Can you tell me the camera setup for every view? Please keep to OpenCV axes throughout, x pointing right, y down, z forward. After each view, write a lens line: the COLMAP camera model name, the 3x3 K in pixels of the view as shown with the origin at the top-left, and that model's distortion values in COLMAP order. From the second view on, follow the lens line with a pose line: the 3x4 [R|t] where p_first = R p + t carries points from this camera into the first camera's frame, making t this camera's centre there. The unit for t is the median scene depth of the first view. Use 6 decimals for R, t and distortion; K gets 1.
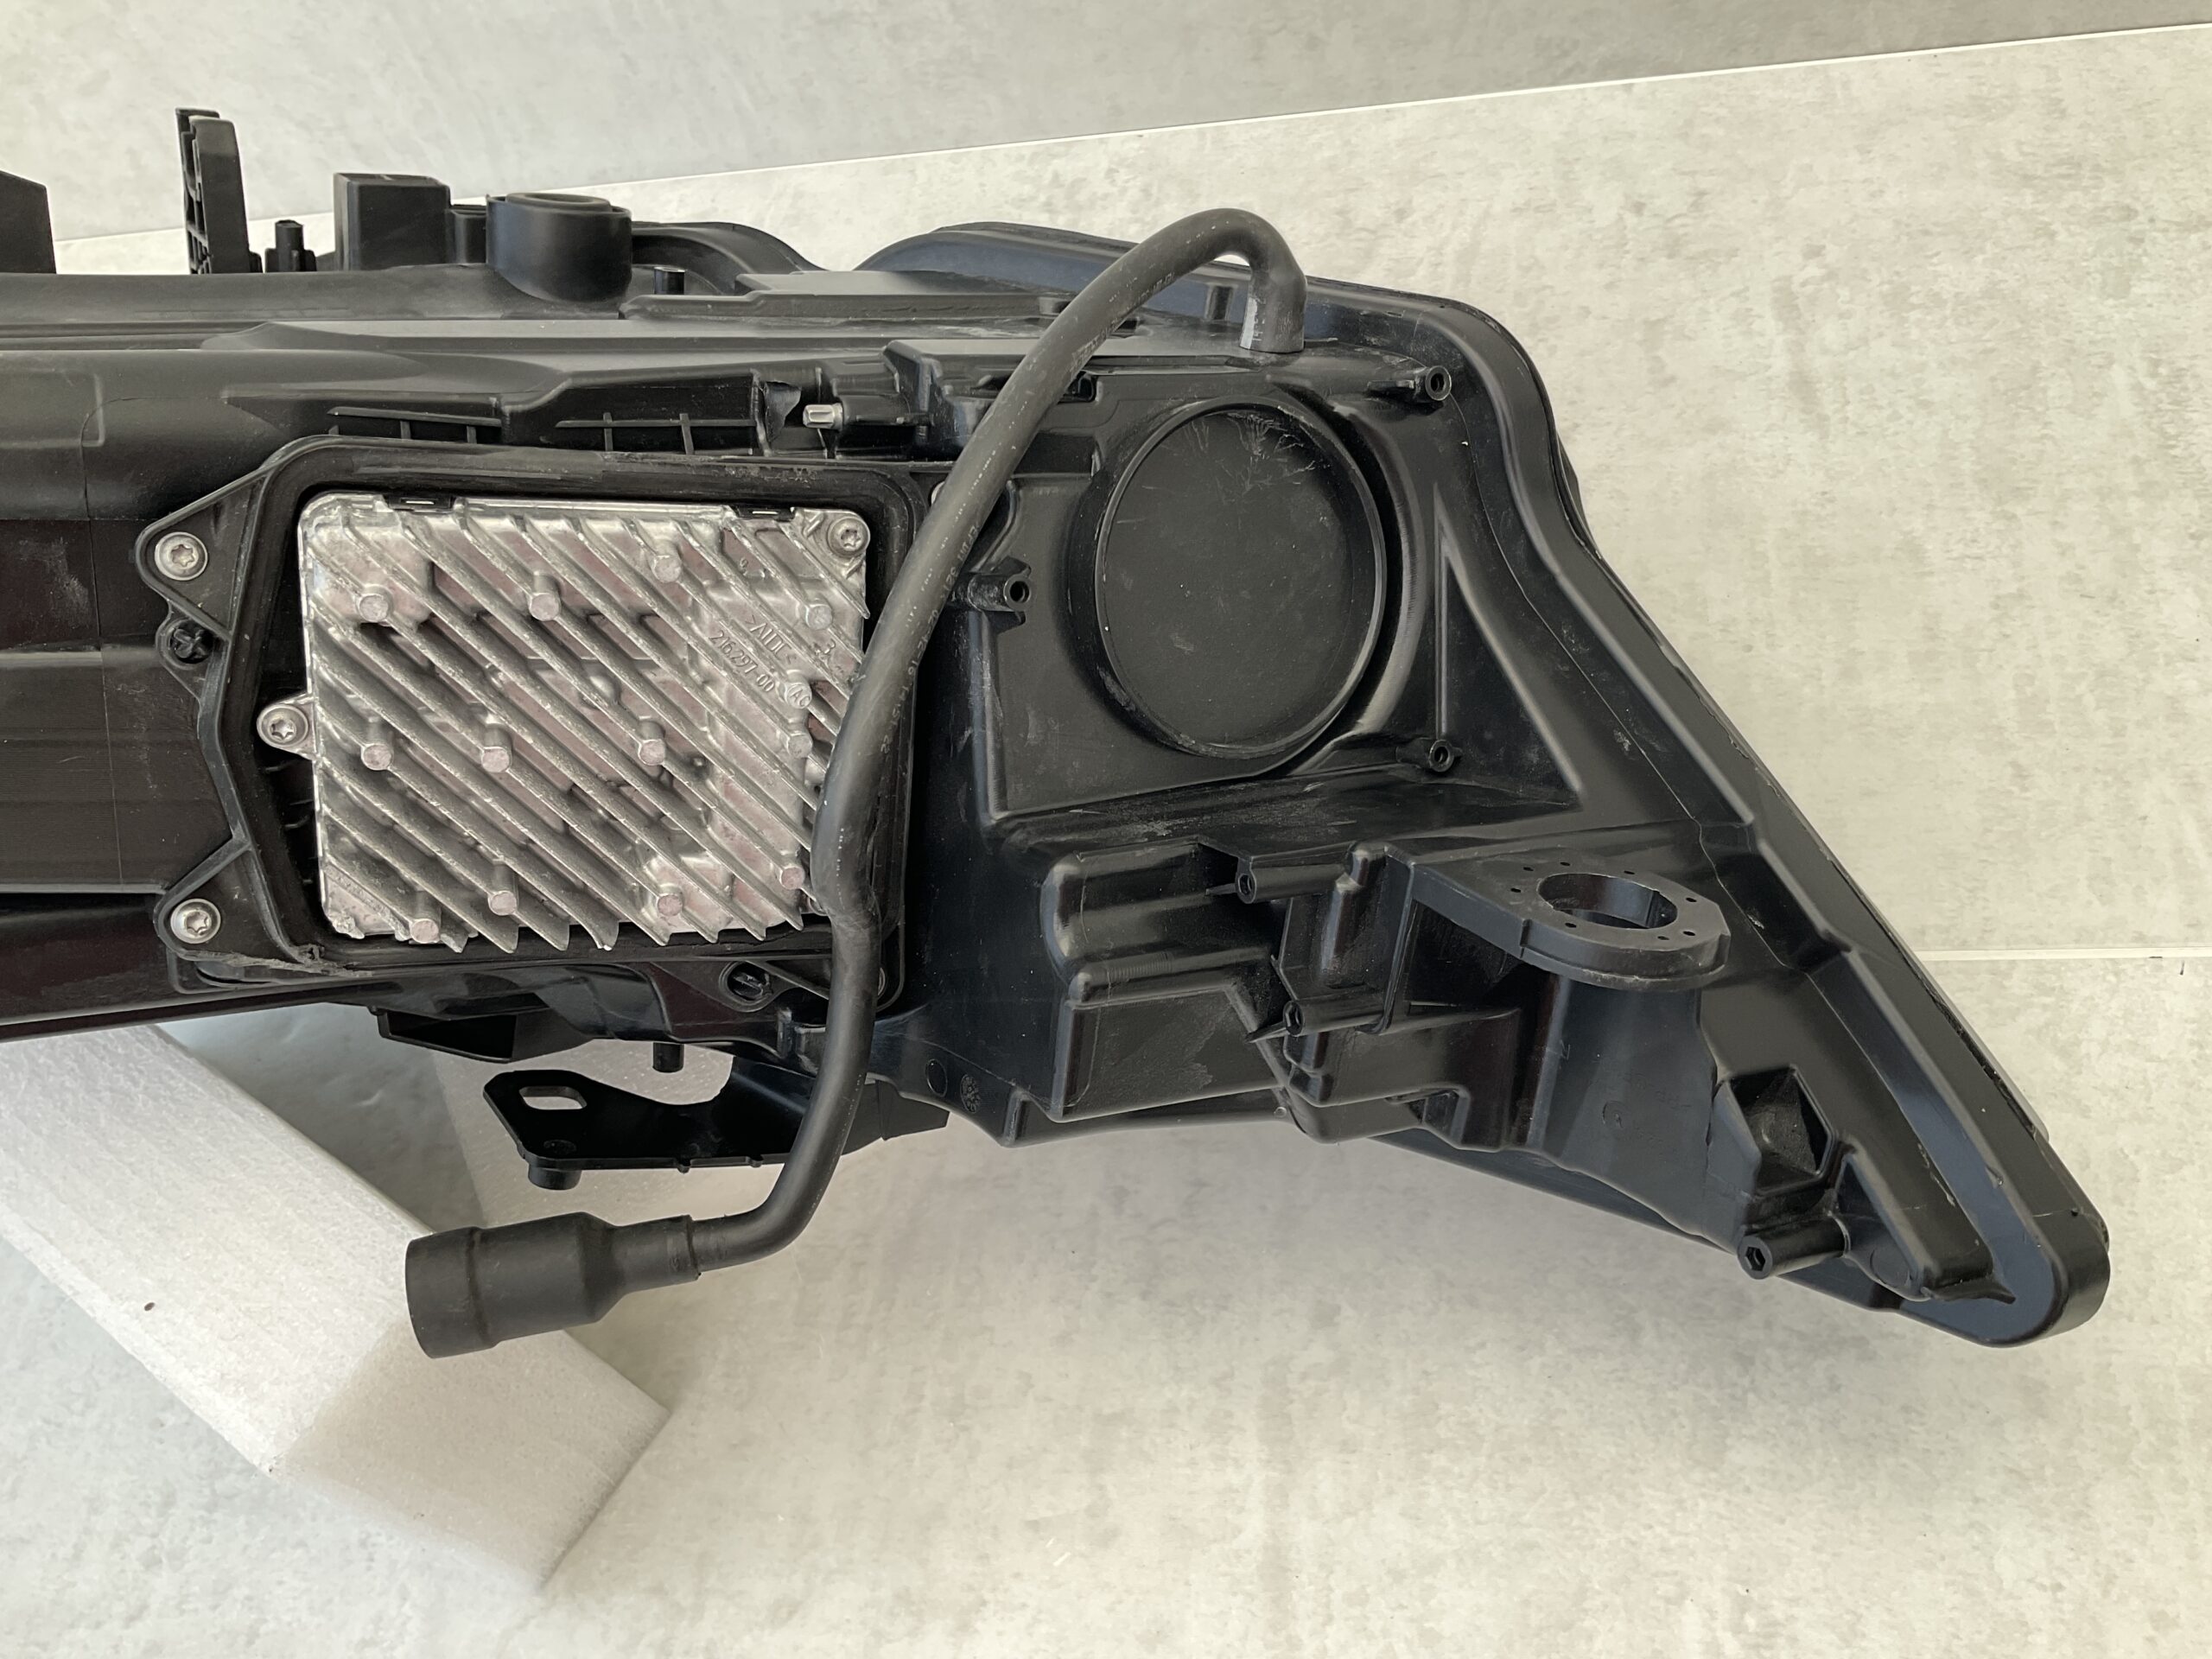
lens RADIAL K [[1869.7, 0, 1110.7], [0, 1869.7, 835.3], [0, 0, 1]] dist [0.022477, -0.077603]
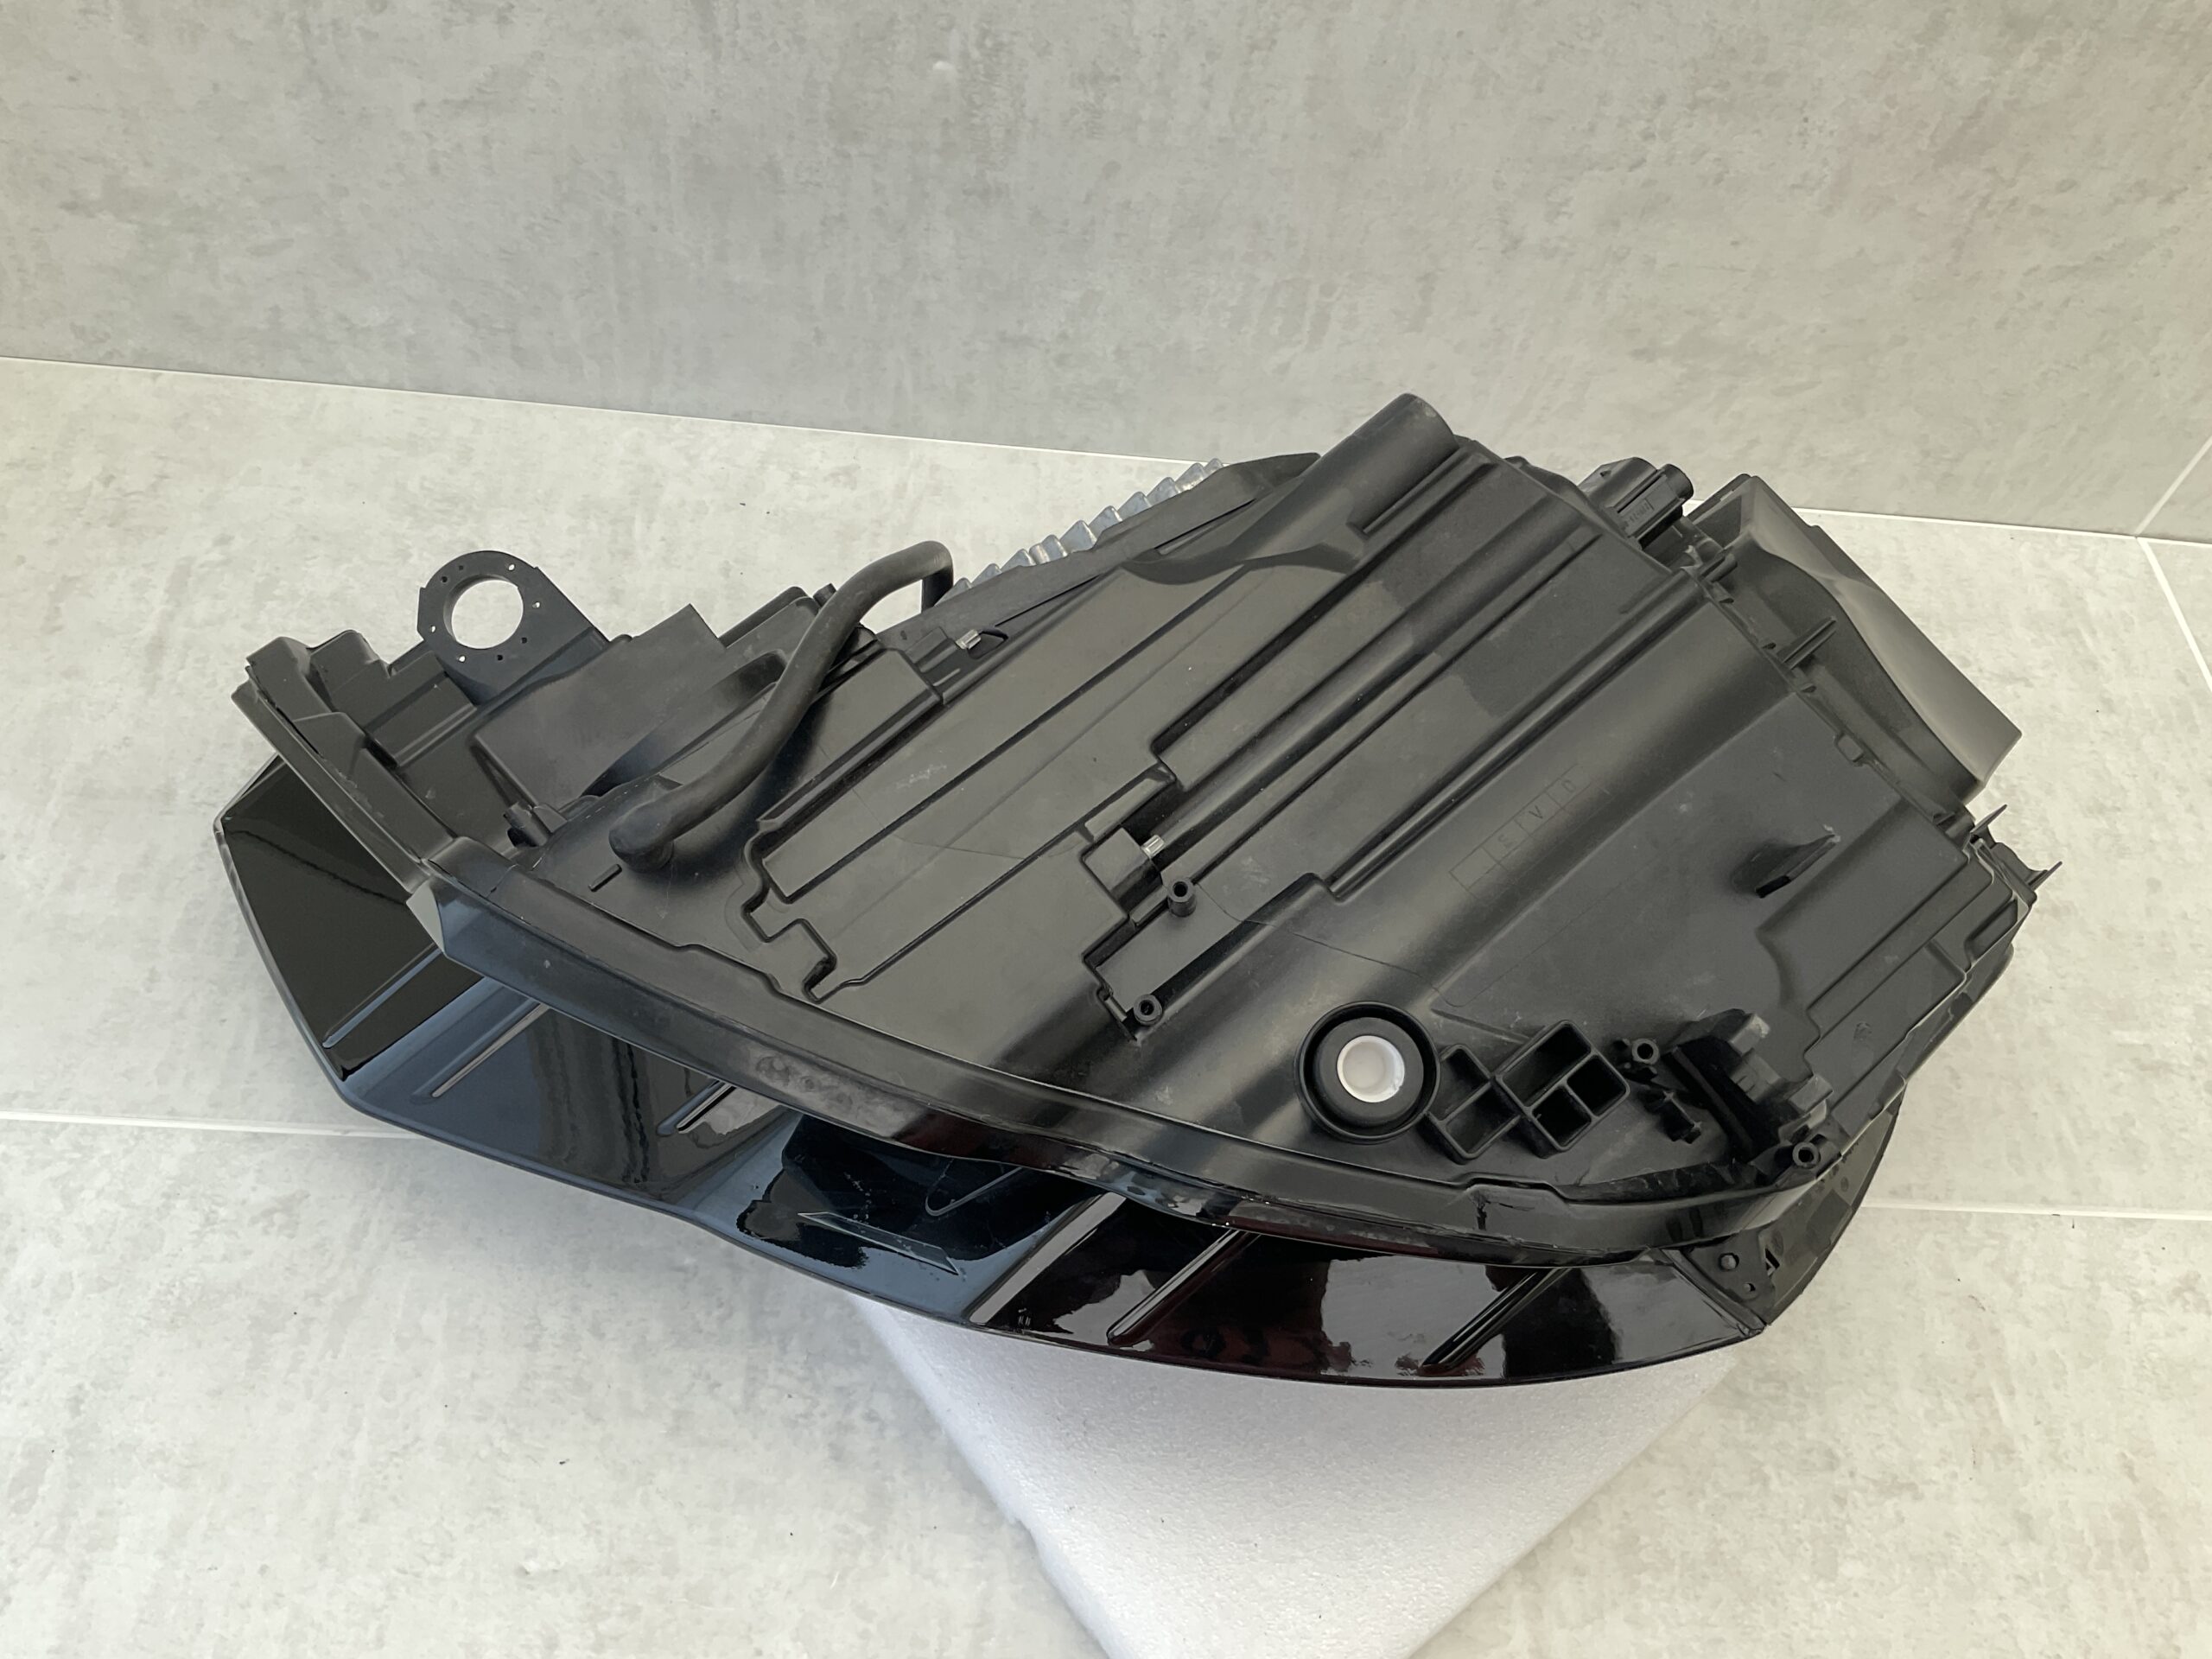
lens RADIAL K [[1869.7, 0, 1118.3], [0, 1869.7, 832.7], [0, 0, 1]] dist [0.022477, -0.077603]
pose [[0.949439, 0.100483, 0.297437, -0.570801], [-0.078795, 0.993340, -0.084060, -0.048289], [-0.303903, 0.056374, 0.951034, -0.167536]]
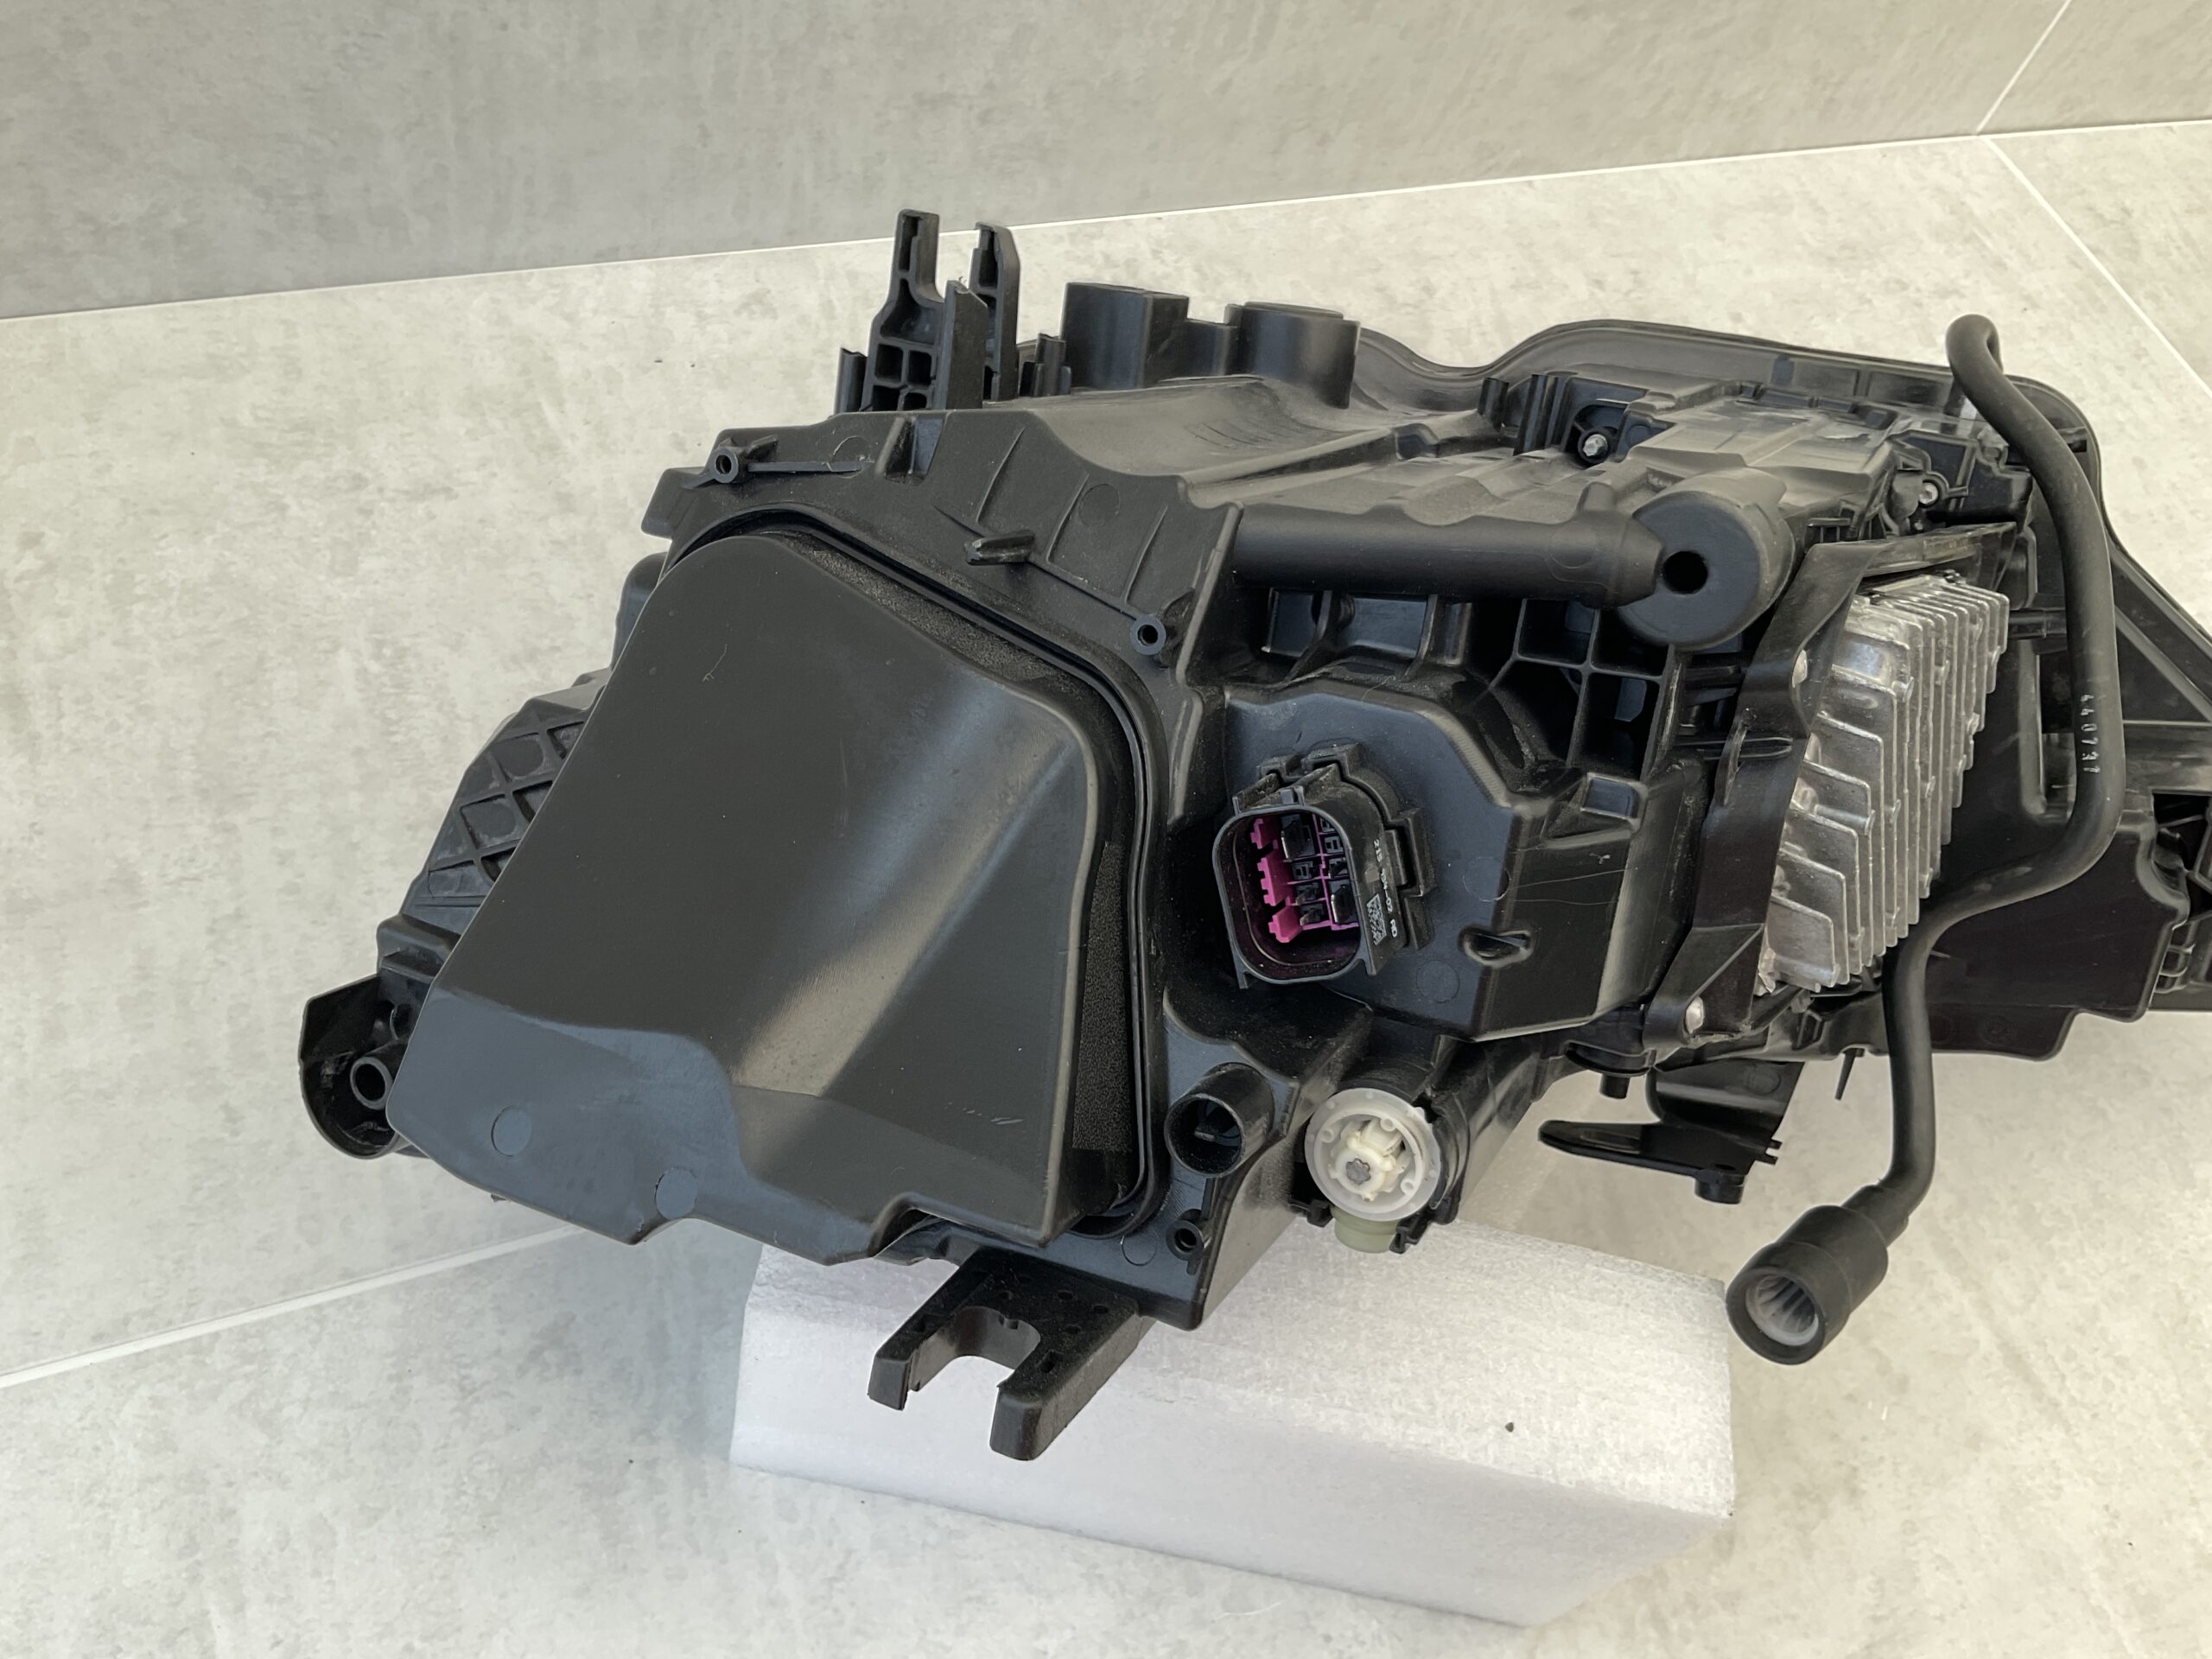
lens RADIAL K [[1869.7, 0, 1117.6], [0, 1869.7, 833.7], [0, 0, 1]] dist [0.022477, -0.077603]
pose [[0.827423, -0.168765, 0.535621, -0.935628], [0.175606, 0.983701, 0.038672, -0.108432], [-0.533417, 0.062060, 0.843573, 0.197099]]
